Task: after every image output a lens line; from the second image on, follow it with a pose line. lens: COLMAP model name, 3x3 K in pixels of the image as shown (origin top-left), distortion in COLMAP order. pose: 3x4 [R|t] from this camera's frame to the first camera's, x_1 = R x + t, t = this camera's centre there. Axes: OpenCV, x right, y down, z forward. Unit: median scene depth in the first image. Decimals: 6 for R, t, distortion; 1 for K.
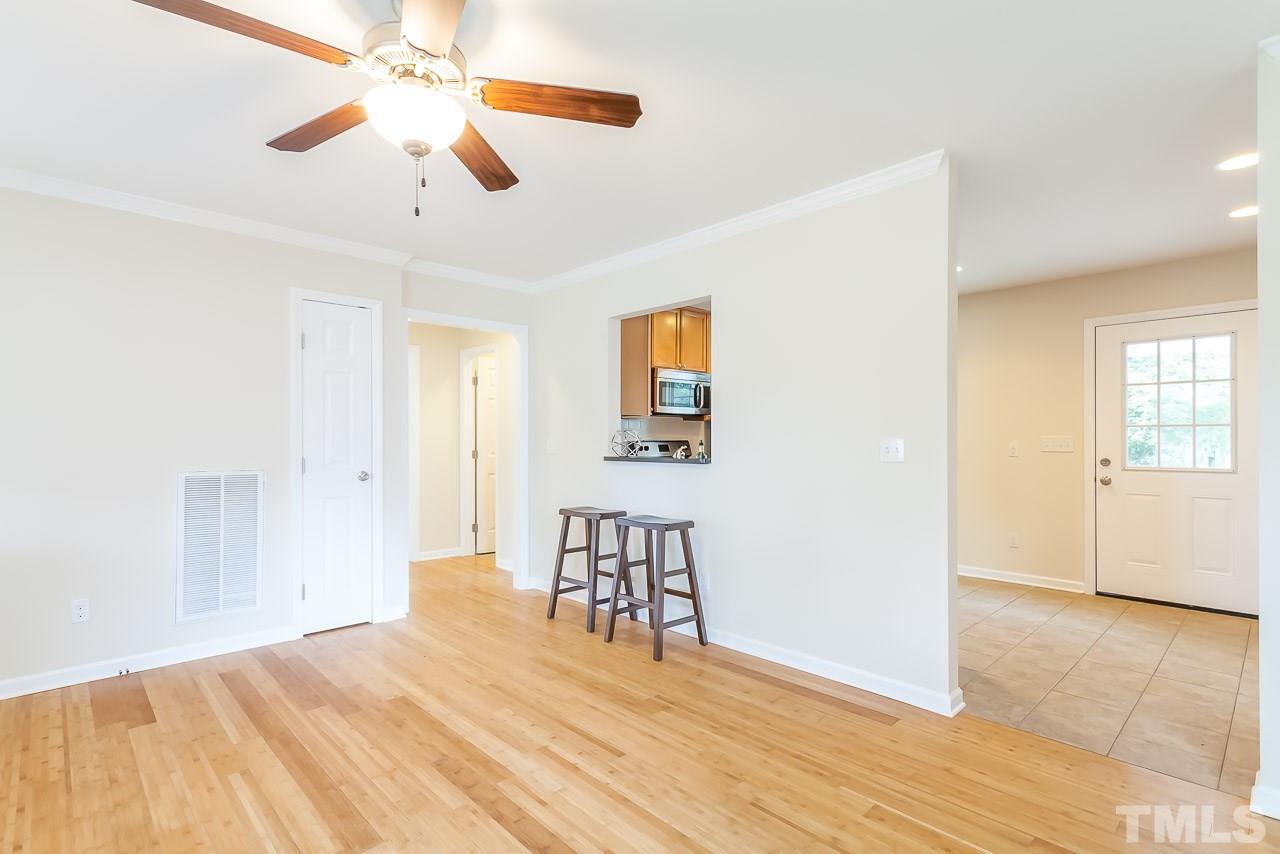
lens RADIAL K [[619.3, 0, 628.2], [0, 619.3, 435.0], [0, 0, 1]] dist [0.009585, 0.001374]
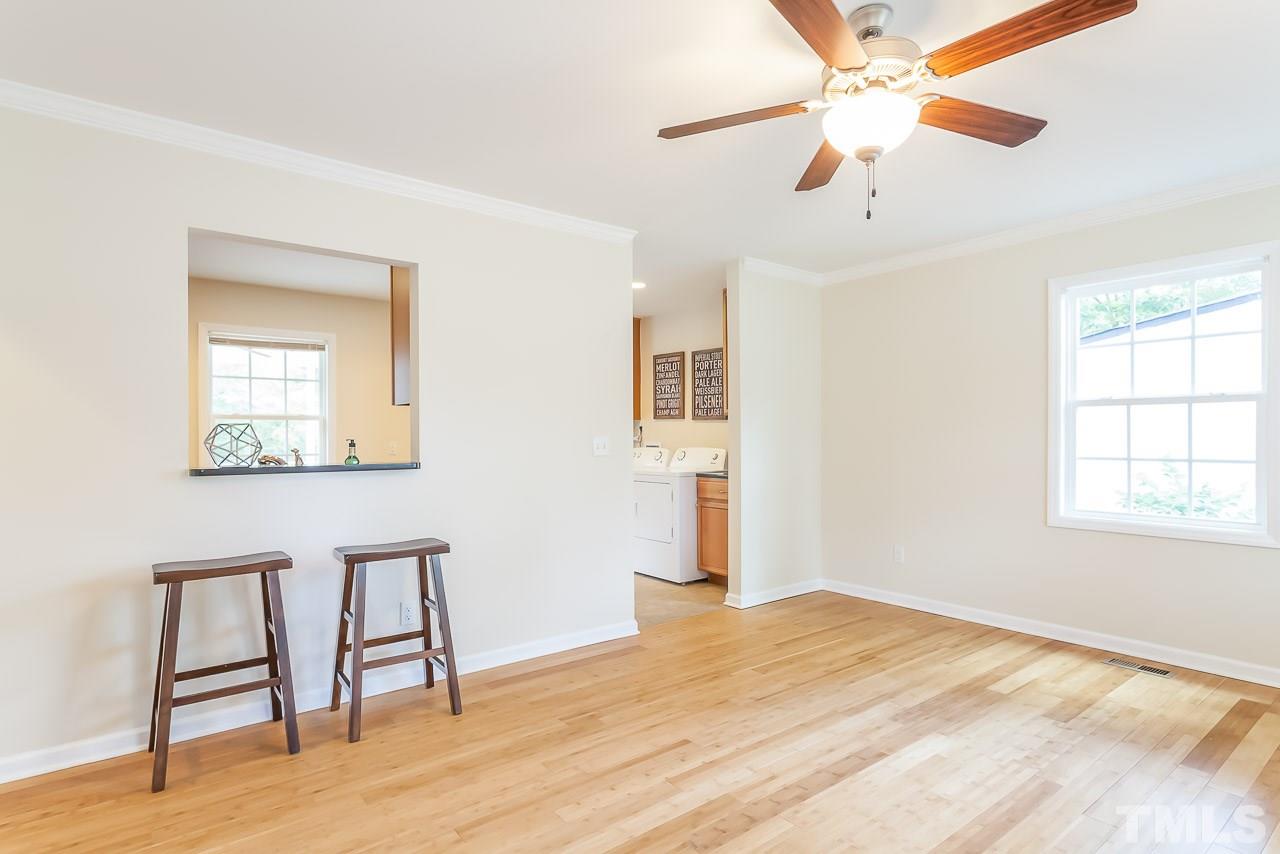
lens RADIAL K [[661.9, 0, 645.0], [0, 661.9, 430.6], [0, 0, 1]] dist [-0.010738, 0.003597]
pose [[0.086418, 0.011602, 0.996191, -0.824996], [0.001554, 0.999929, -0.011780, 0.008979], [-0.996258, 0.002566, 0.086394, 0.719550]]
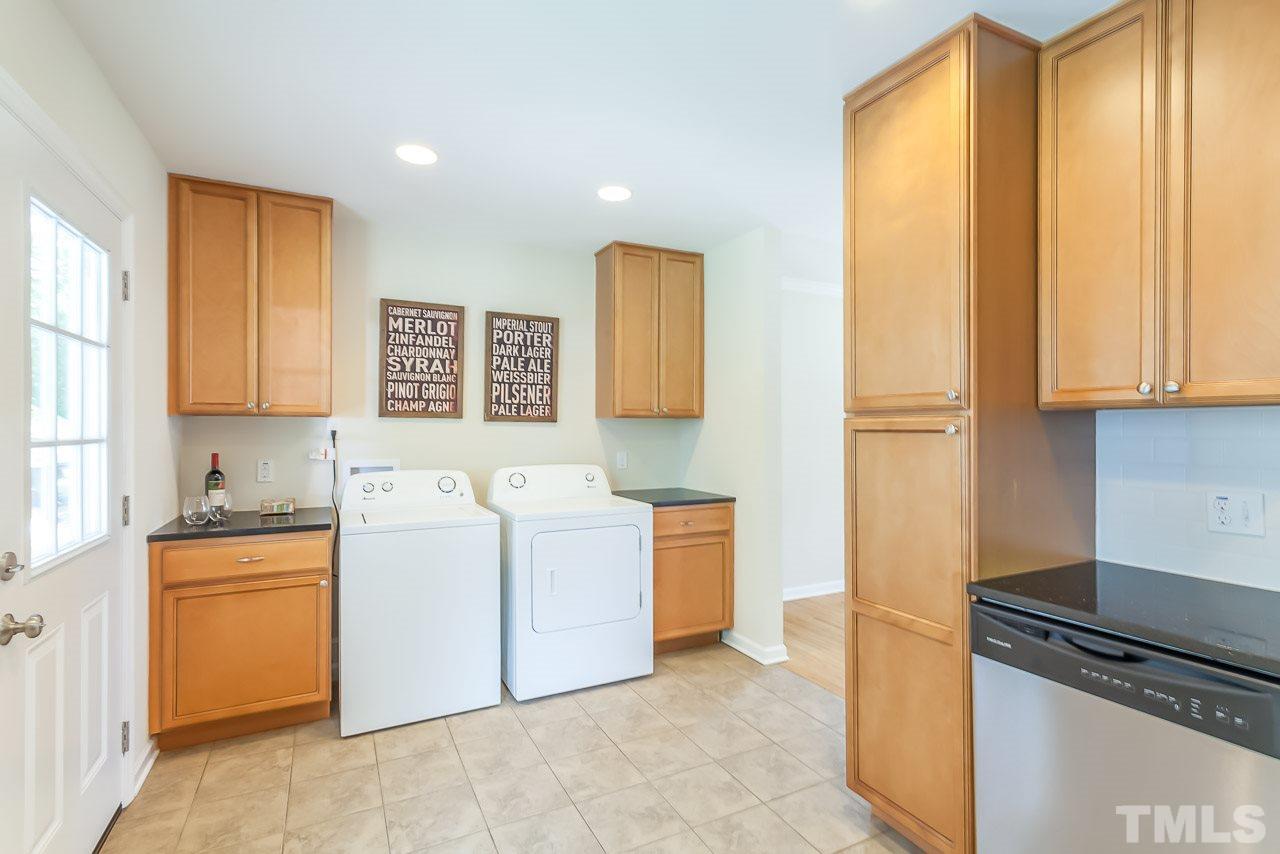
lens RADIAL K [[619.3, 0, 618.9], [0, 619.3, 423.7], [0, 0, 1]] dist [0.009585, 0.001374]
pose [[-0.953318, 0.005794, 0.301913, 0.580758], [0.003948, 0.999970, -0.006723, -0.032788], [-0.301943, -0.005218, -0.953312, 1.769842]]
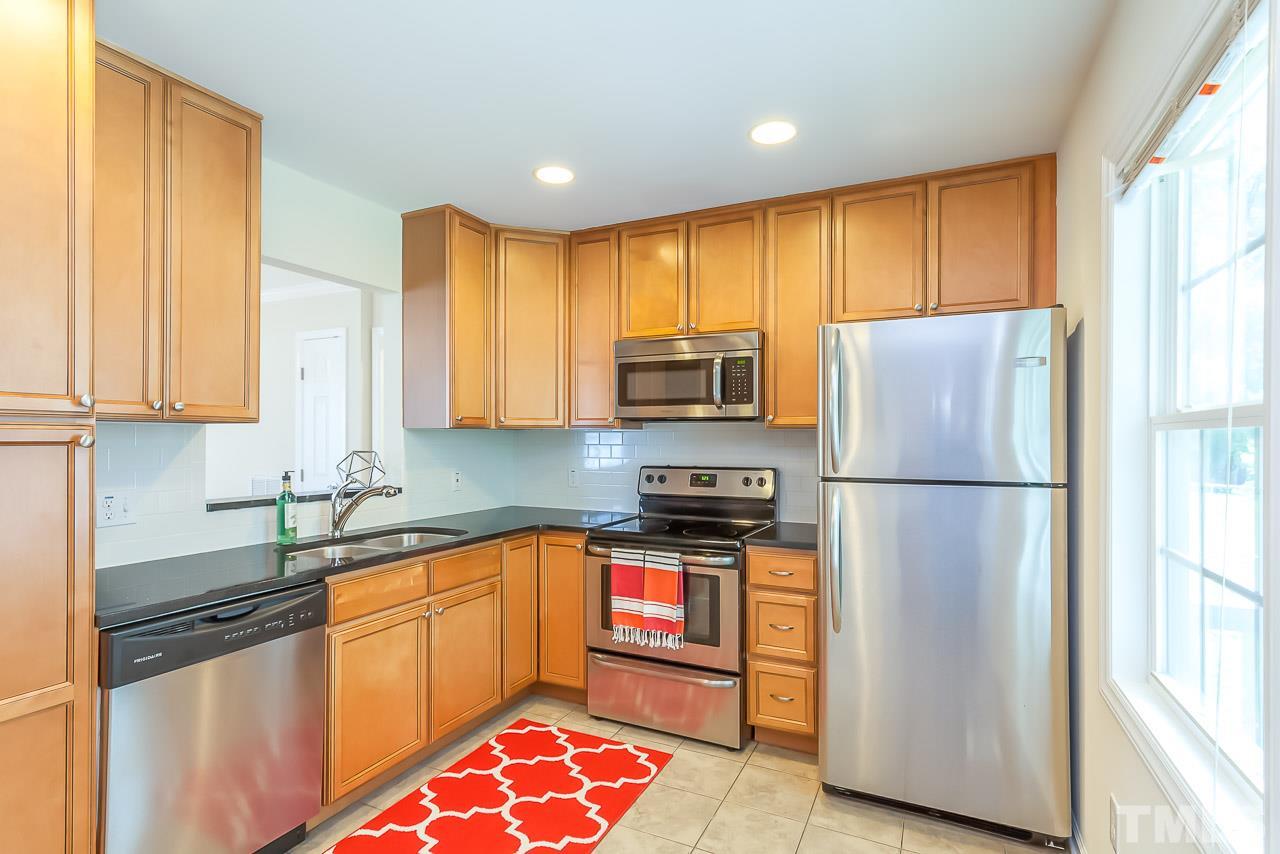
lens RADIAL K [[619.3, 0, 628.5], [0, 619.3, 440.4], [0, 0, 1]] dist [0.009585, 0.001374]
pose [[0.358007, 0.006132, -0.933699, 1.024855], [-0.000631, 0.999980, 0.006325, -0.033266], [0.933719, -0.001675, 0.358003, 1.381776]]
